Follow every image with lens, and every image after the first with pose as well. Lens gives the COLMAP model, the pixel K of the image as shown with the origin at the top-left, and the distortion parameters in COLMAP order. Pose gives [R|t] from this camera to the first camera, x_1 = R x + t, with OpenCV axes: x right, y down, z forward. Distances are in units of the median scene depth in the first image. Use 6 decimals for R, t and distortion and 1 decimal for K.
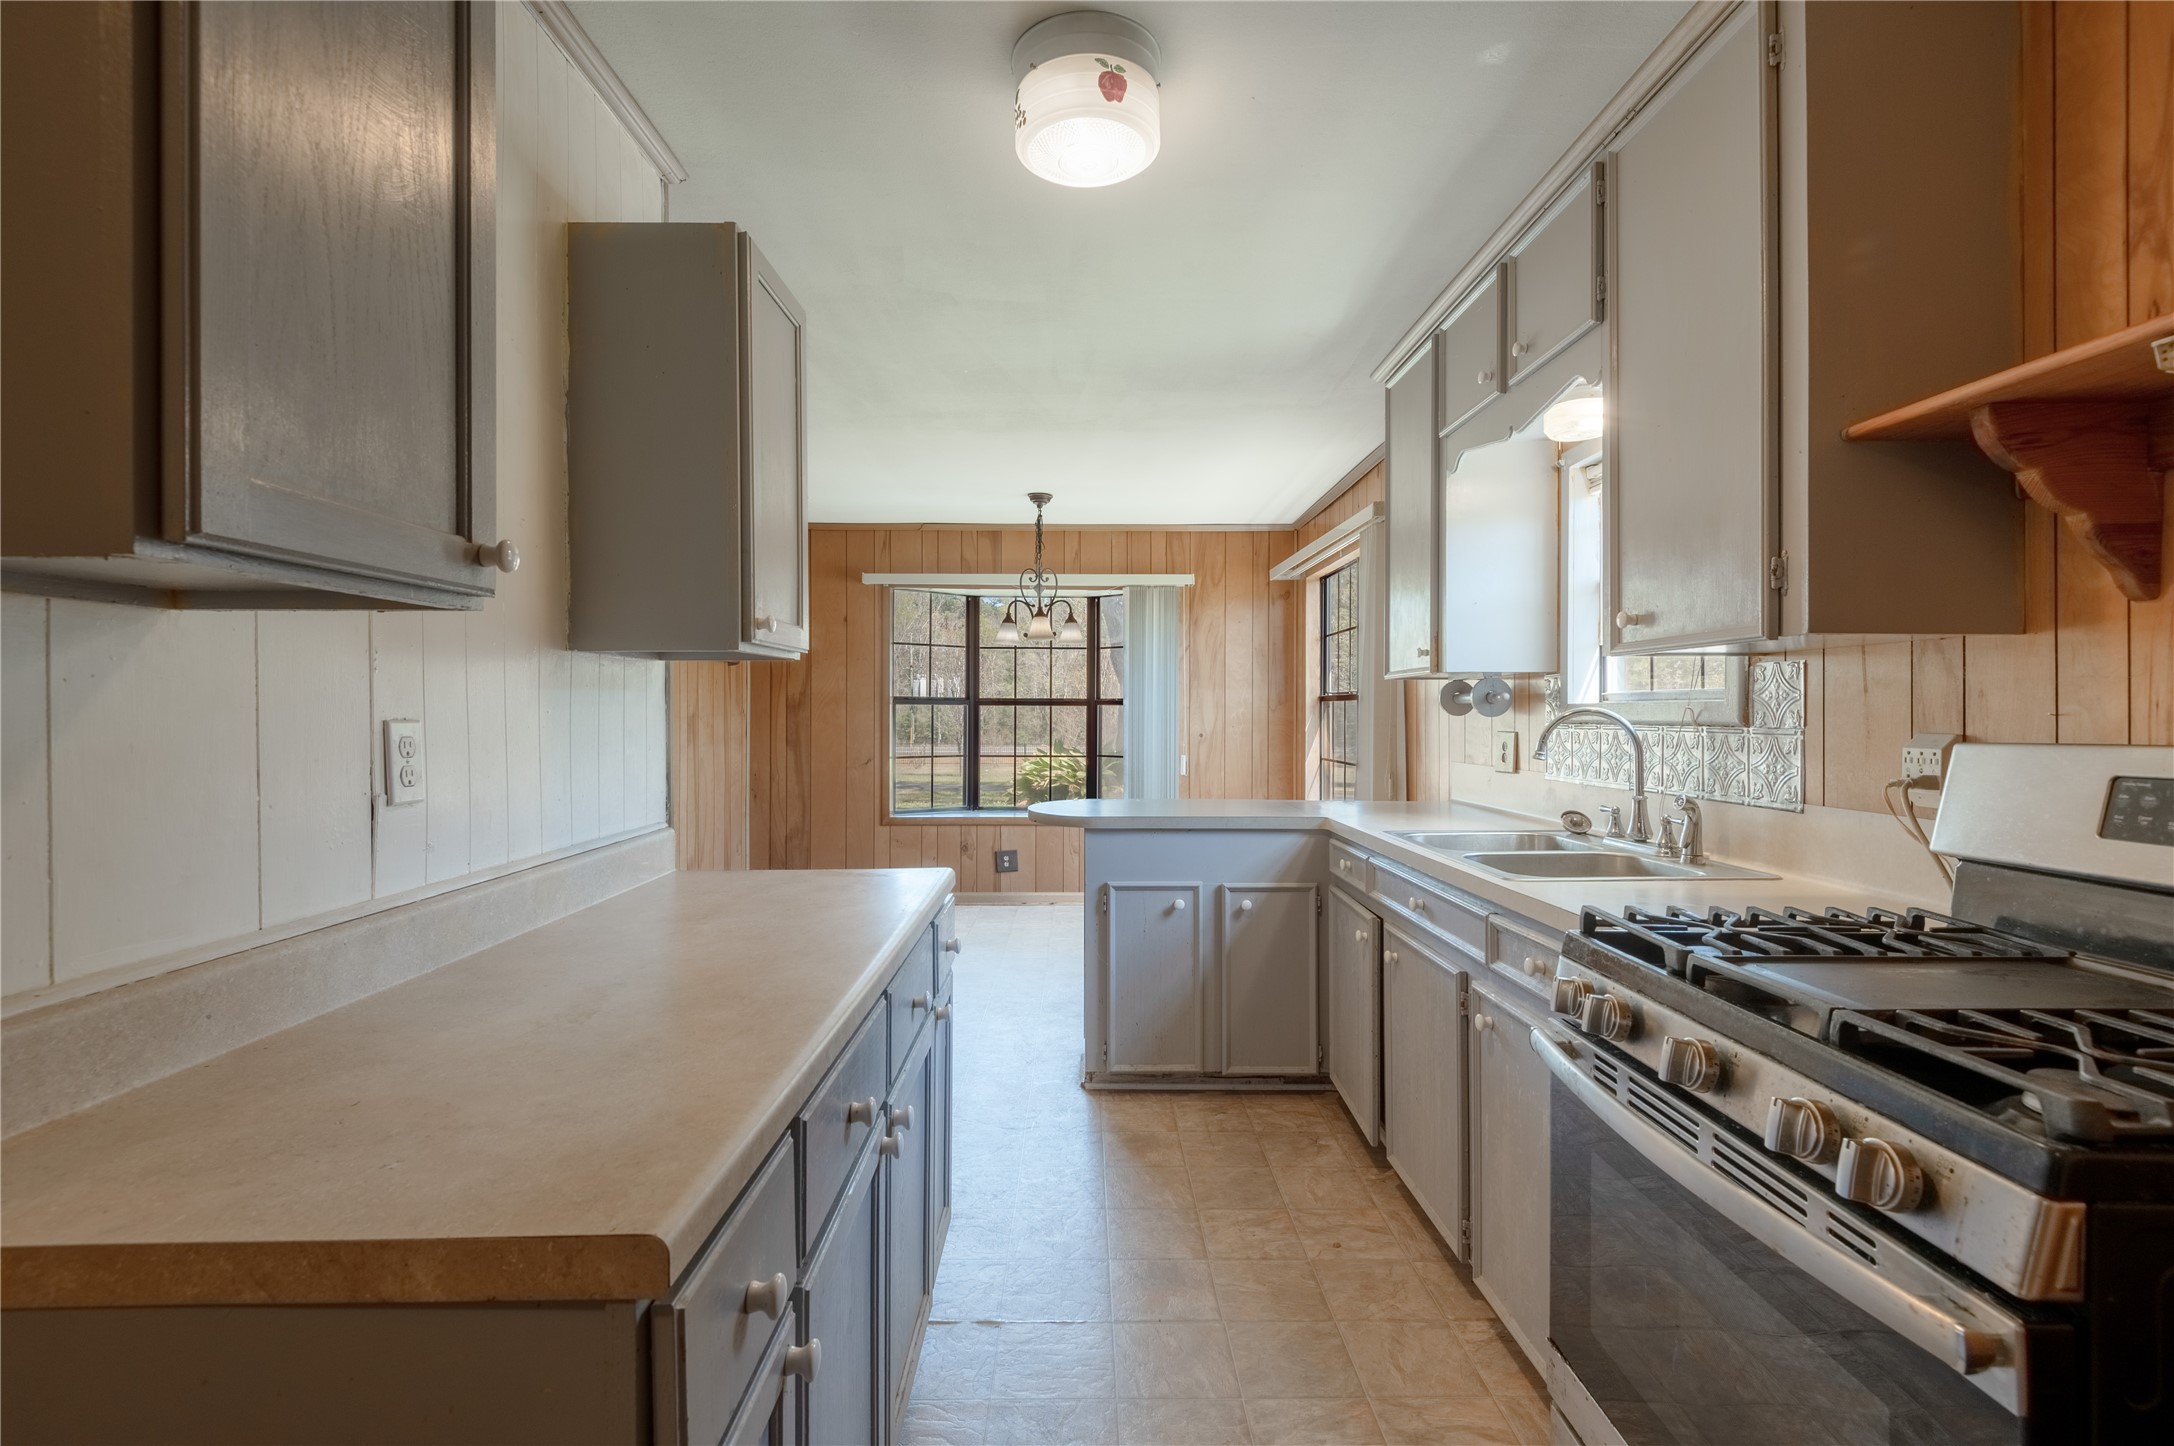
lens RADIAL K [[1007.2, 0, 1091.0], [0, 1007.2, 719.5], [0, 0, 1]] dist [0.005296, -0.007183]
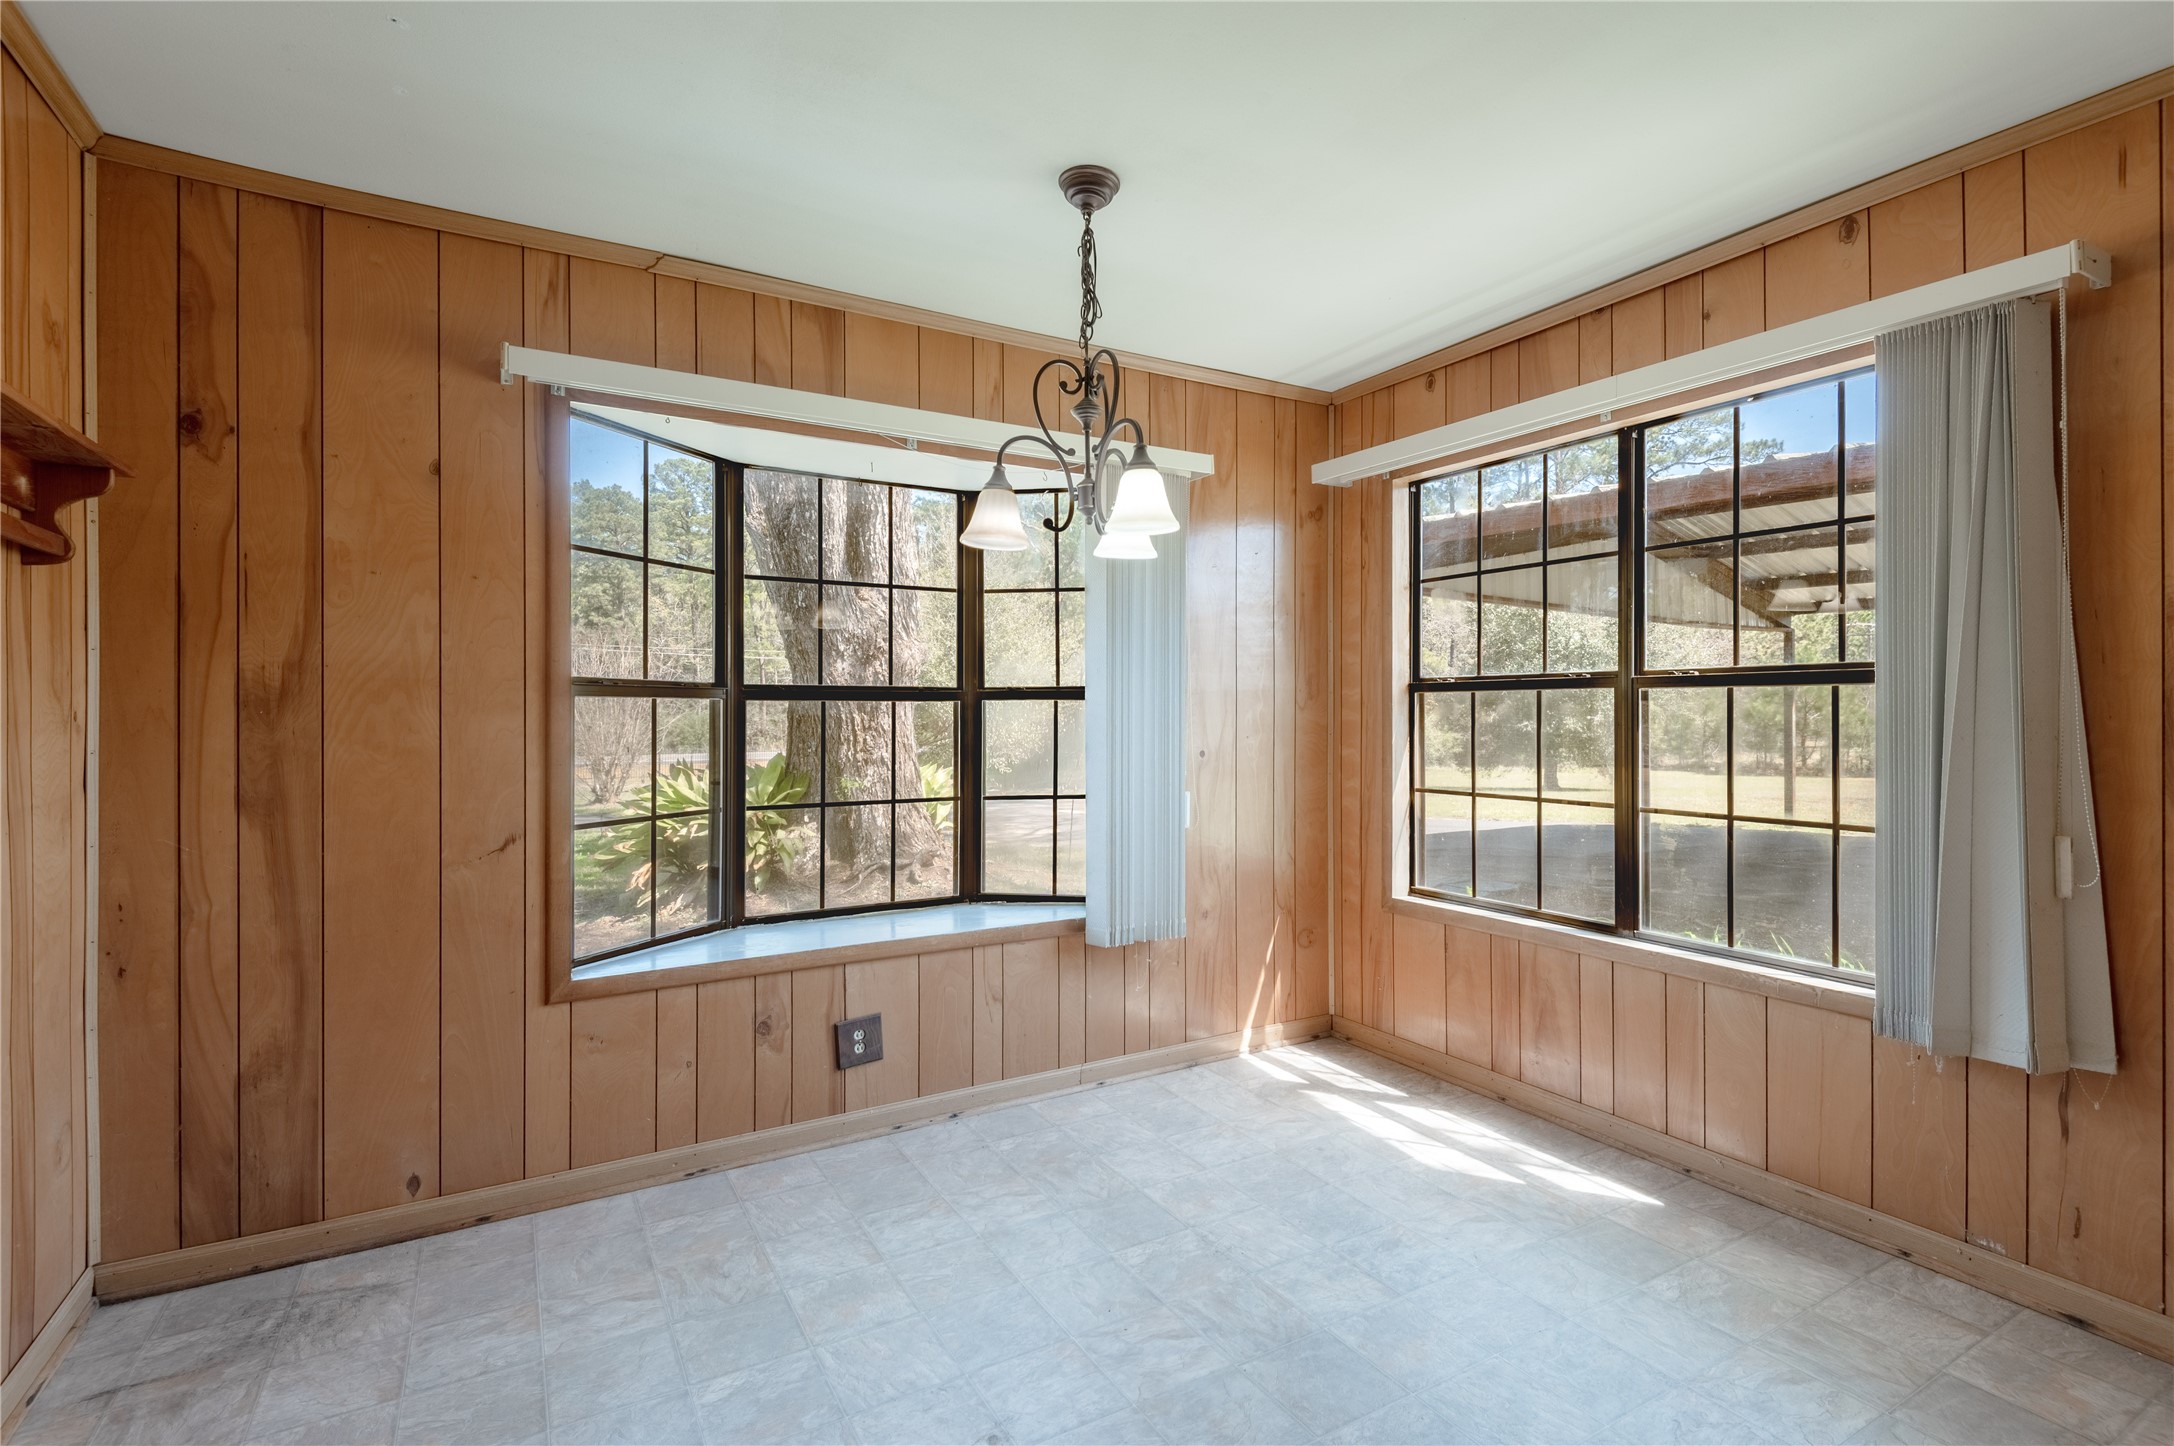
lens RADIAL K [[1007.2, 0, 1082.9], [0, 1007.2, 713.7], [0, 0, 1]] dist [0.005296, -0.007183]
pose [[0.870960, -0.006696, 0.491309, -0.218622], [0.006889, 0.999975, 0.001415, -0.007353], [-0.491306, 0.002152, 0.870984, 0.554508]]
